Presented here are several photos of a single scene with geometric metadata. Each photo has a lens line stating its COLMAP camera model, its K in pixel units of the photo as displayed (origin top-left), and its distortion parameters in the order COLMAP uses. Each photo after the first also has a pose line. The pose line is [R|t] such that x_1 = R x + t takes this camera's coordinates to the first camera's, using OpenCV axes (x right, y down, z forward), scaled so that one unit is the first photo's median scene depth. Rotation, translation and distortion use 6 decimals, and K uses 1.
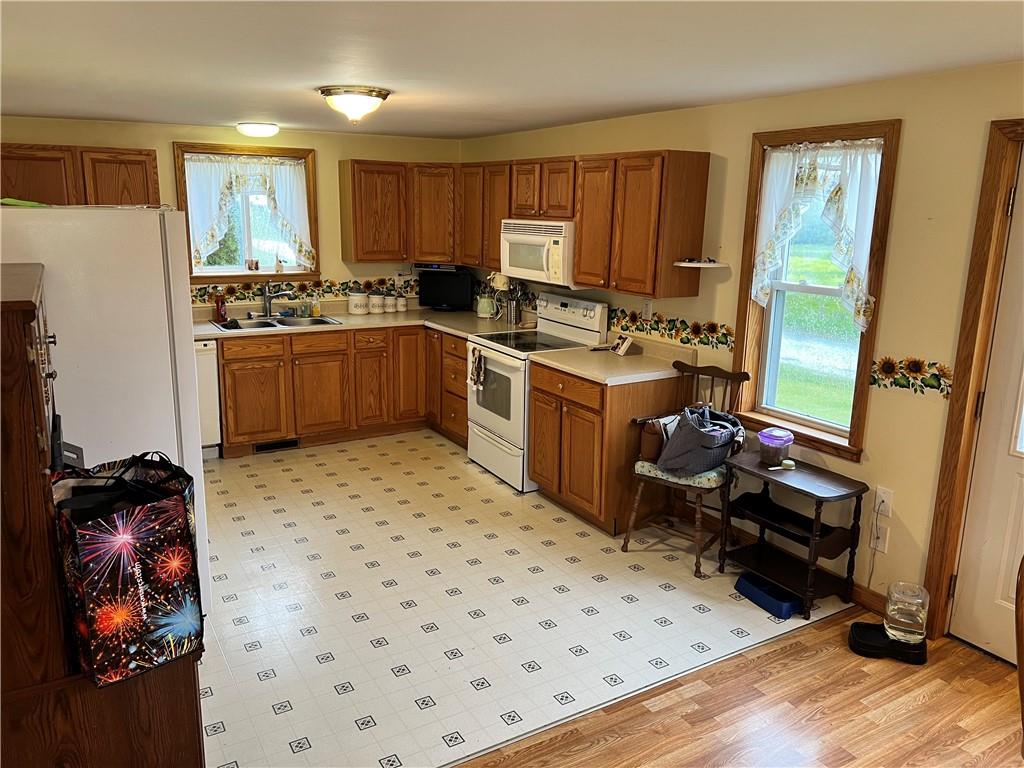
lens RADIAL K [[769.3, 0, 515.1], [0, 769.3, 374.6], [0, 0, 1]] dist [0.052233, -0.050635]
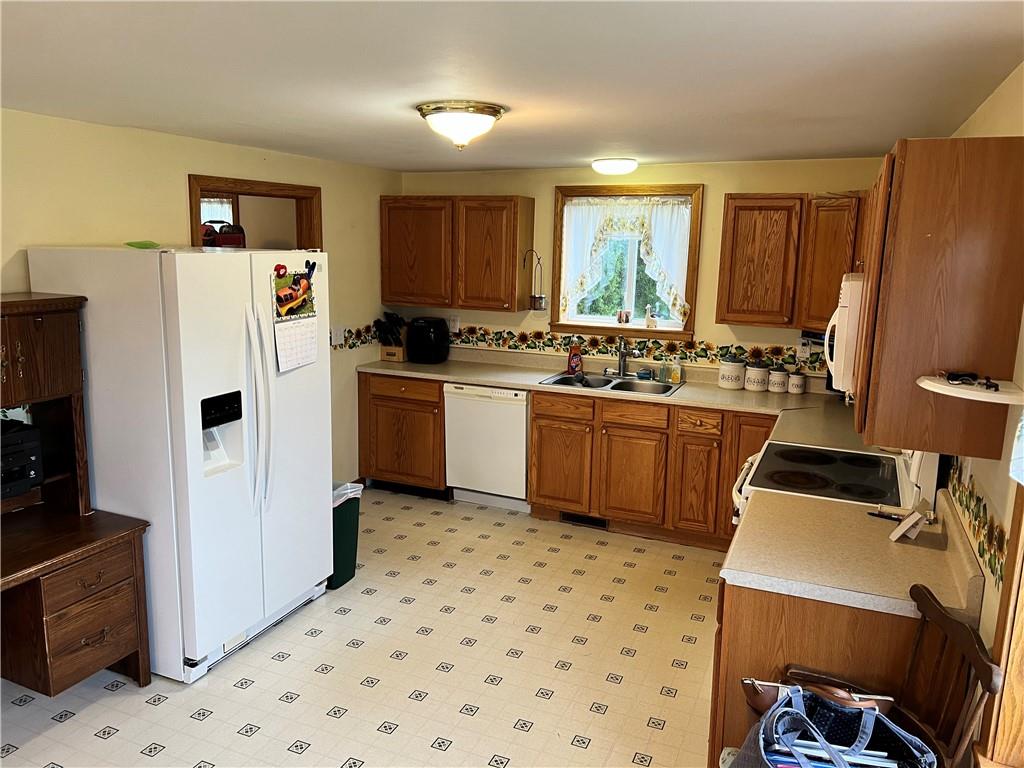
lens RADIAL K [[769.3, 0, 513.6], [0, 769.3, 376.3], [0, 0, 1]] dist [0.052233, -0.050635]
pose [[0.581928, 0.139319, -0.801218, 0.314382], [-0.181948, 0.982546, 0.038700, -0.085424], [0.792625, 0.123259, 0.597120, 0.375425]]
